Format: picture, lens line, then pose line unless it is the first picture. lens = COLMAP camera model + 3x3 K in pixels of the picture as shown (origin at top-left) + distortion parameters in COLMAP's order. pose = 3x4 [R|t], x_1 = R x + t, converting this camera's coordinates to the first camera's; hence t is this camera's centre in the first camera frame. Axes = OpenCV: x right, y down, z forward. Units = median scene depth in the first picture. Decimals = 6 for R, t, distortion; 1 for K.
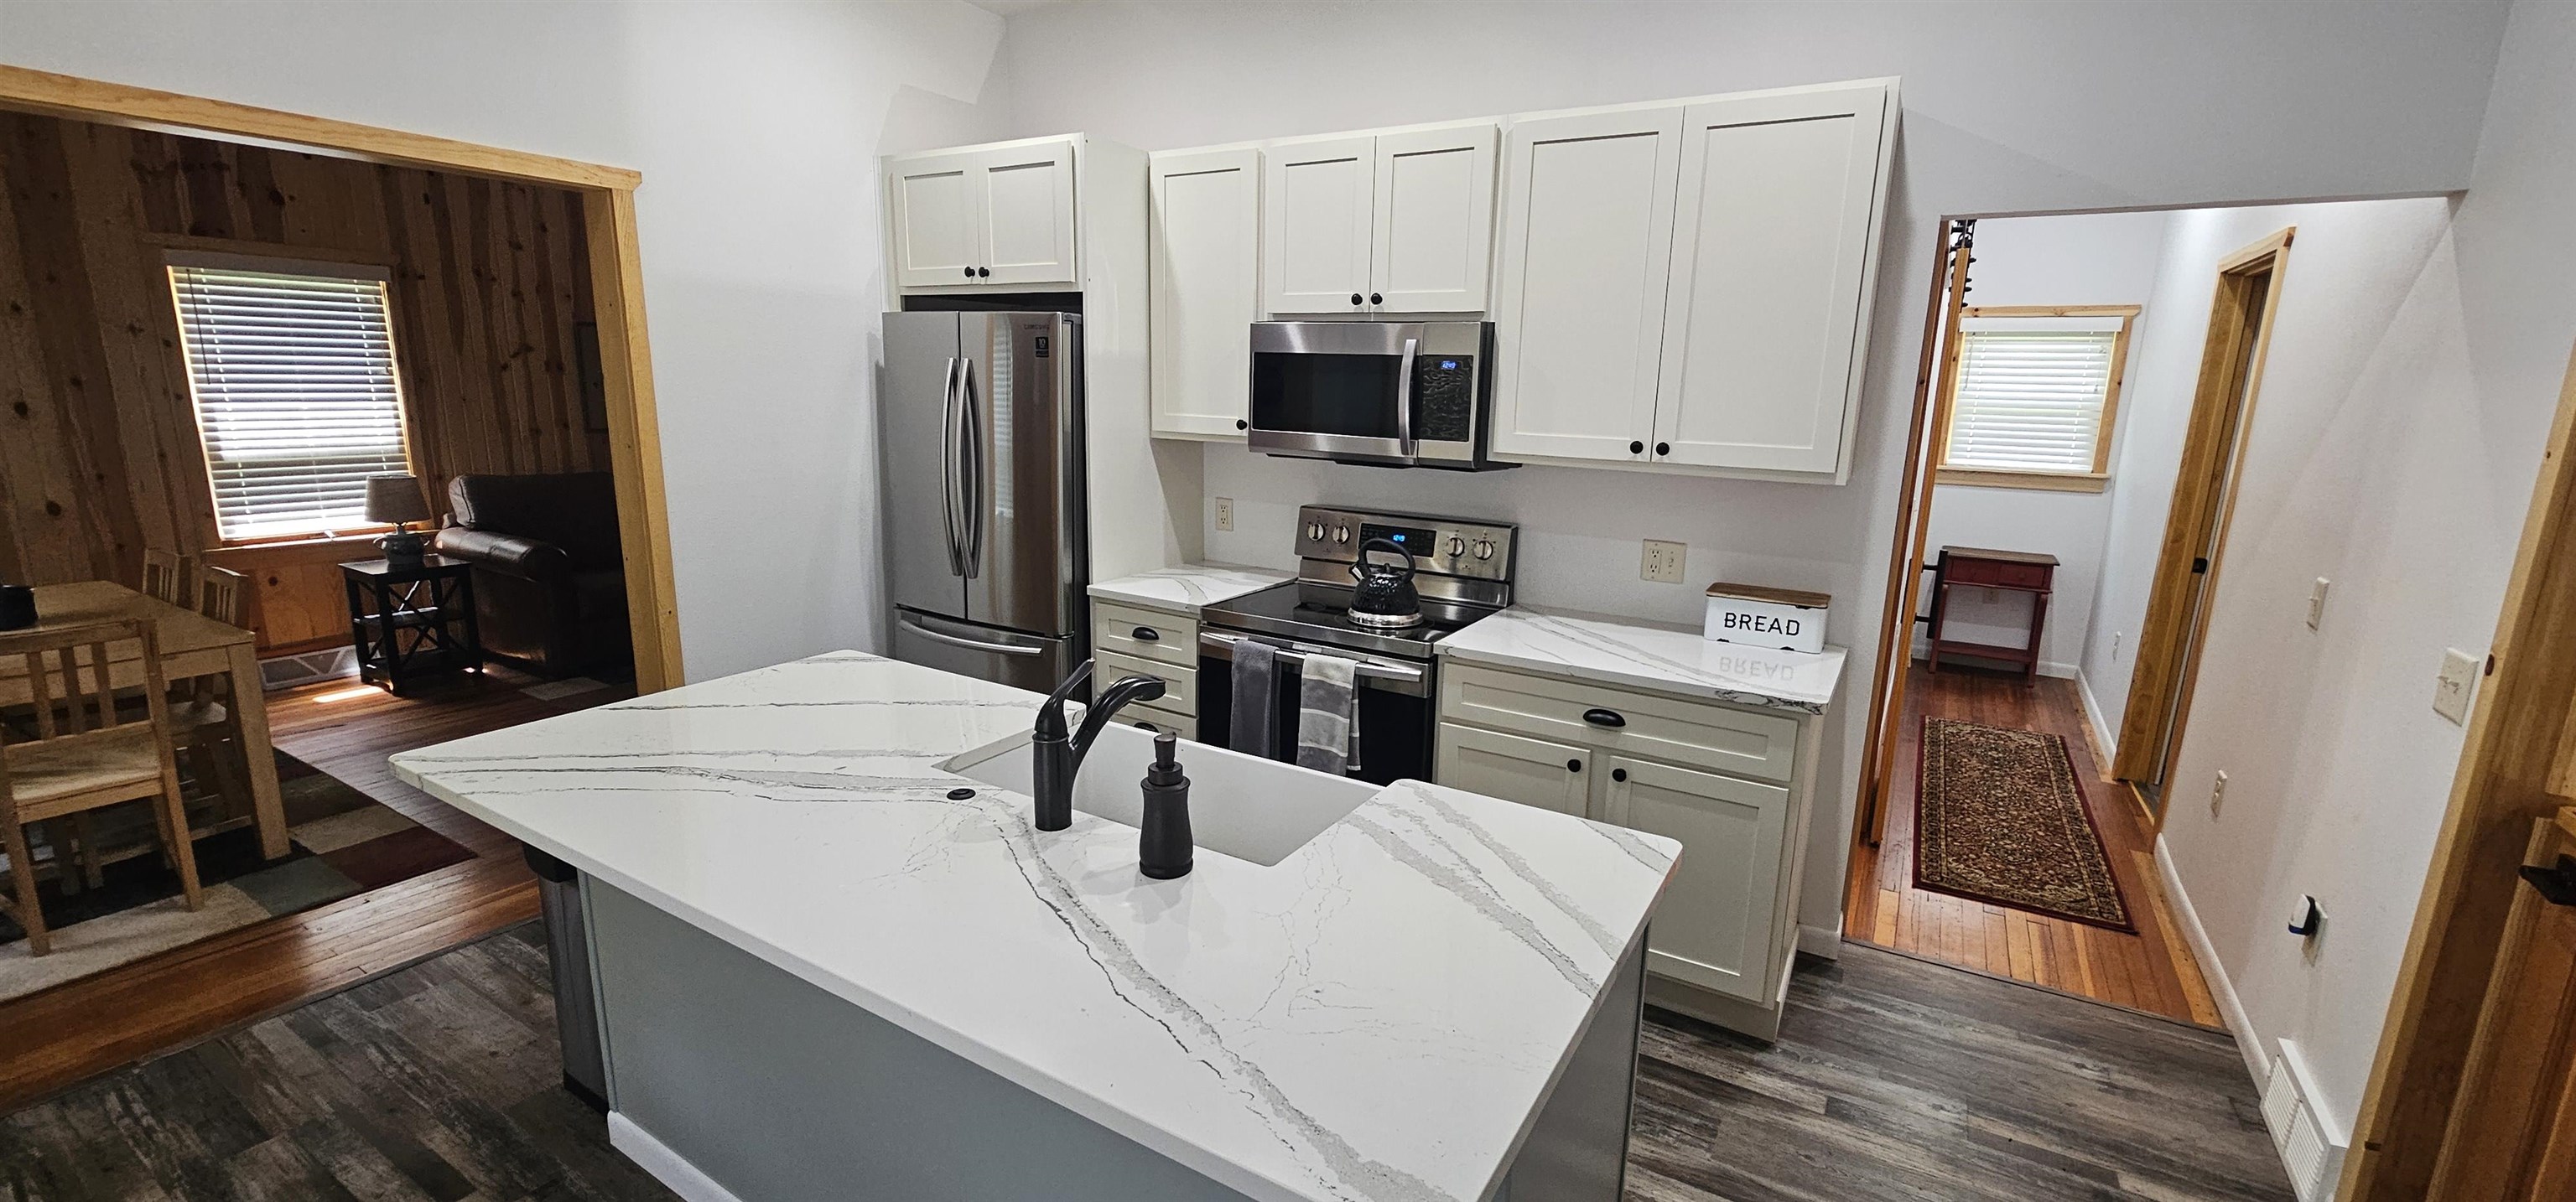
lens RADIAL K [[1051.7, 0, 1301.6], [0, 1051.7, 604.5], [0, 0, 1]] dist [-0.001167, -0.000063]
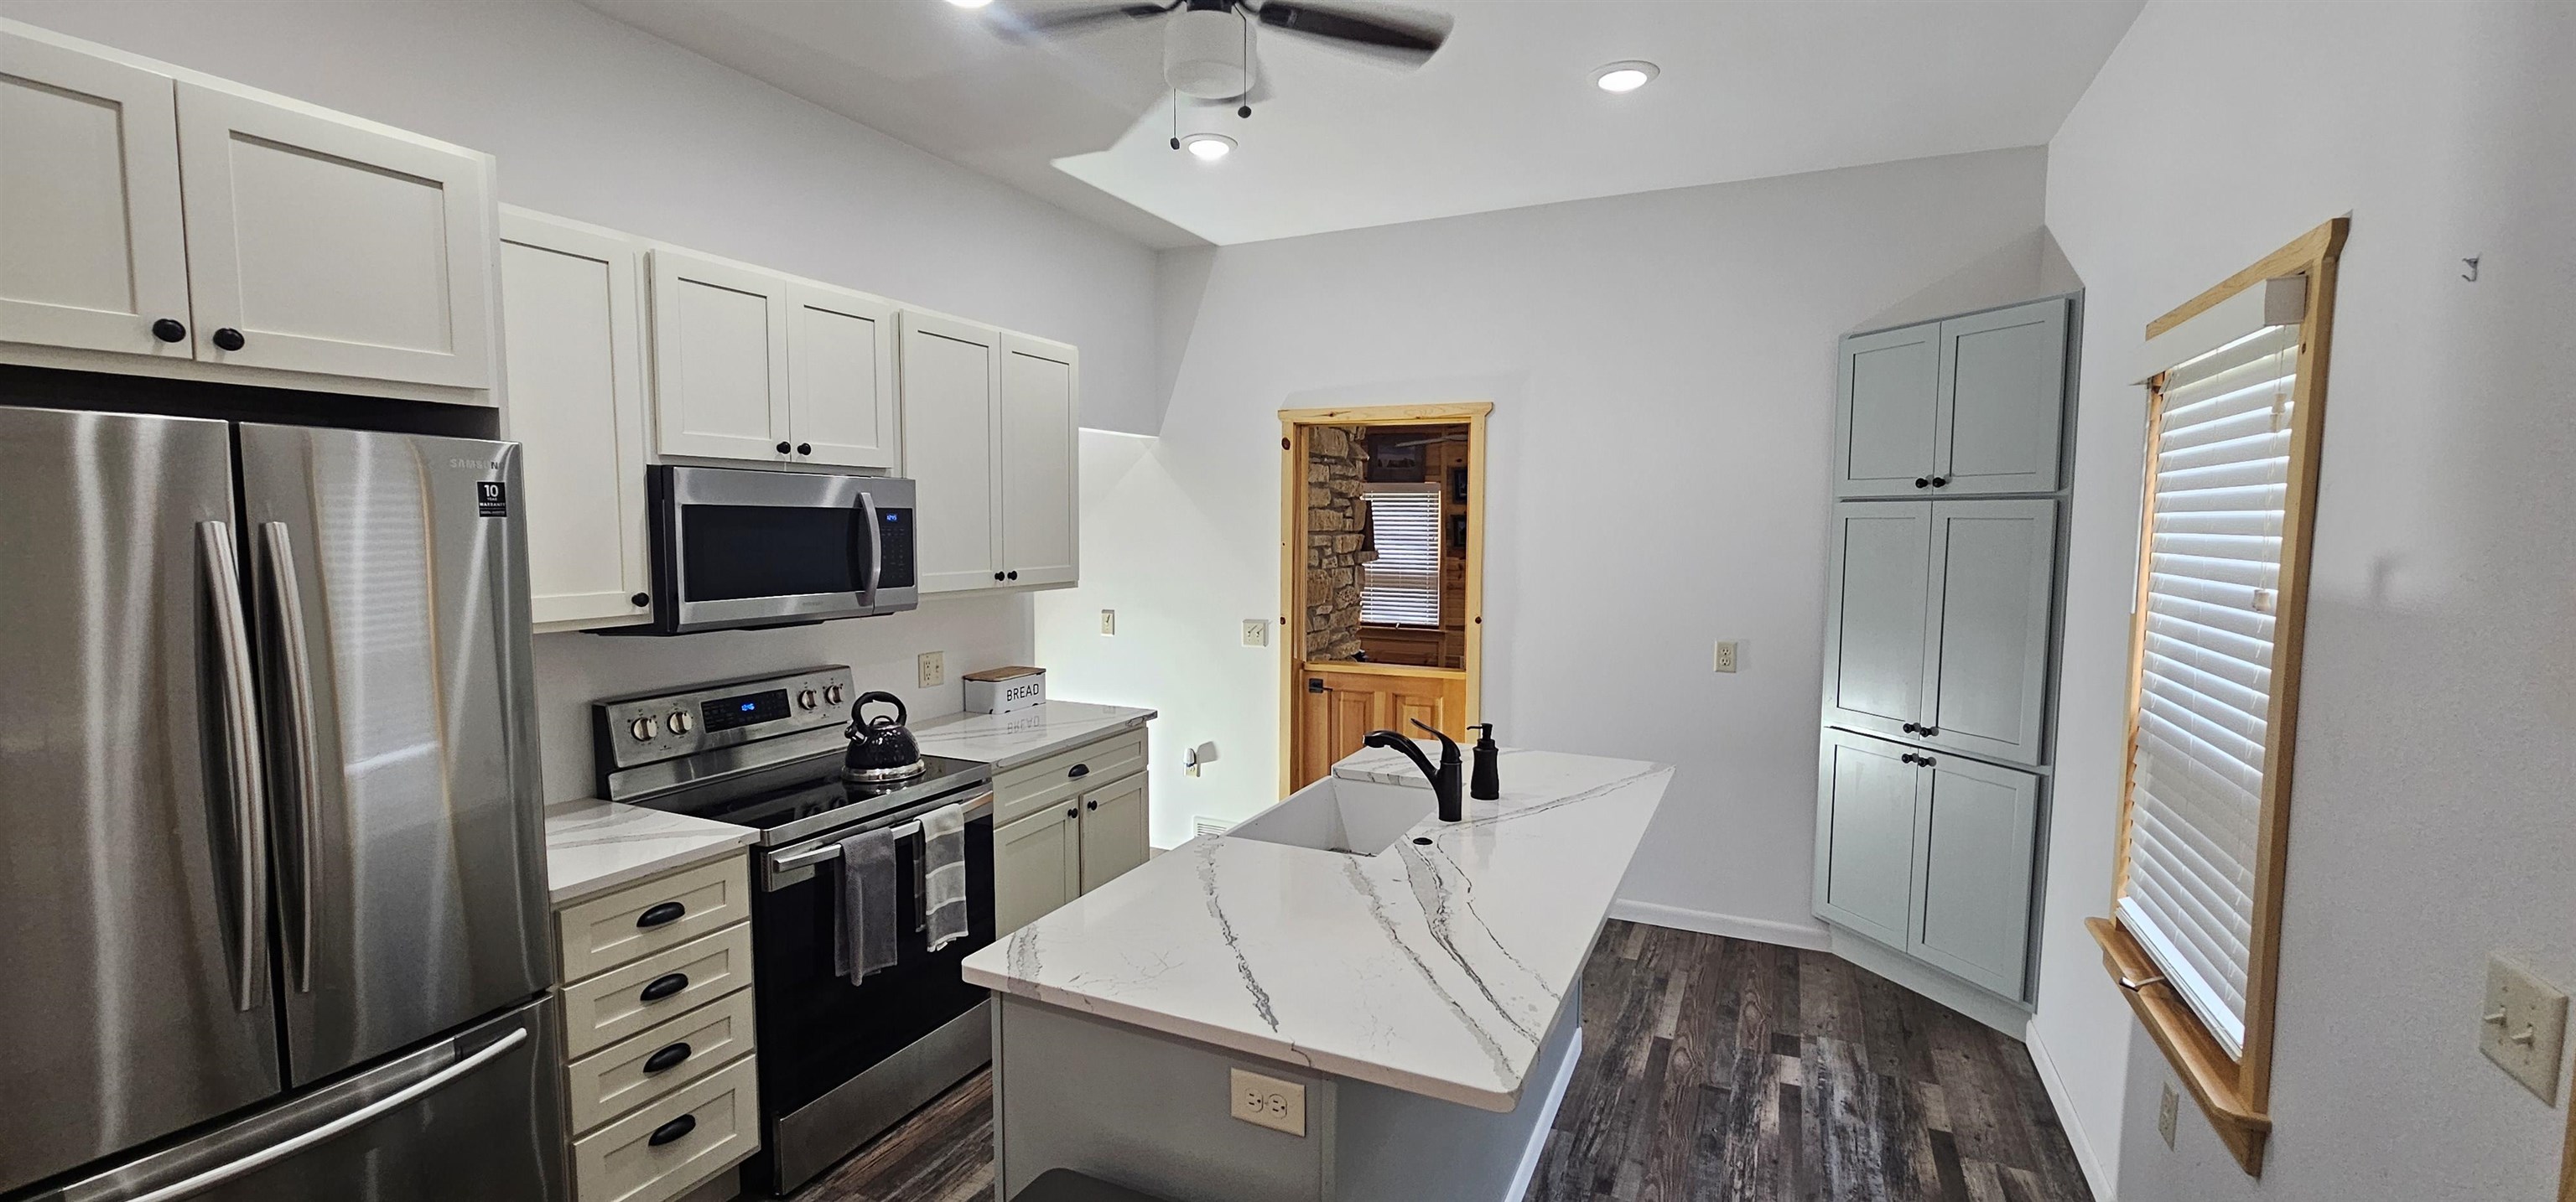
lens RADIAL K [[1051.7, 0, 1301.6], [0, 1051.7, 604.5], [0, 0, 1]] dist [-0.001167, -0.000063]
pose [[-0.098096, -0.106209, 0.989493, -0.920187], [0.202589, 0.971337, 0.124344, -0.182894], [-0.974338, 0.212658, -0.073768, 0.667181]]
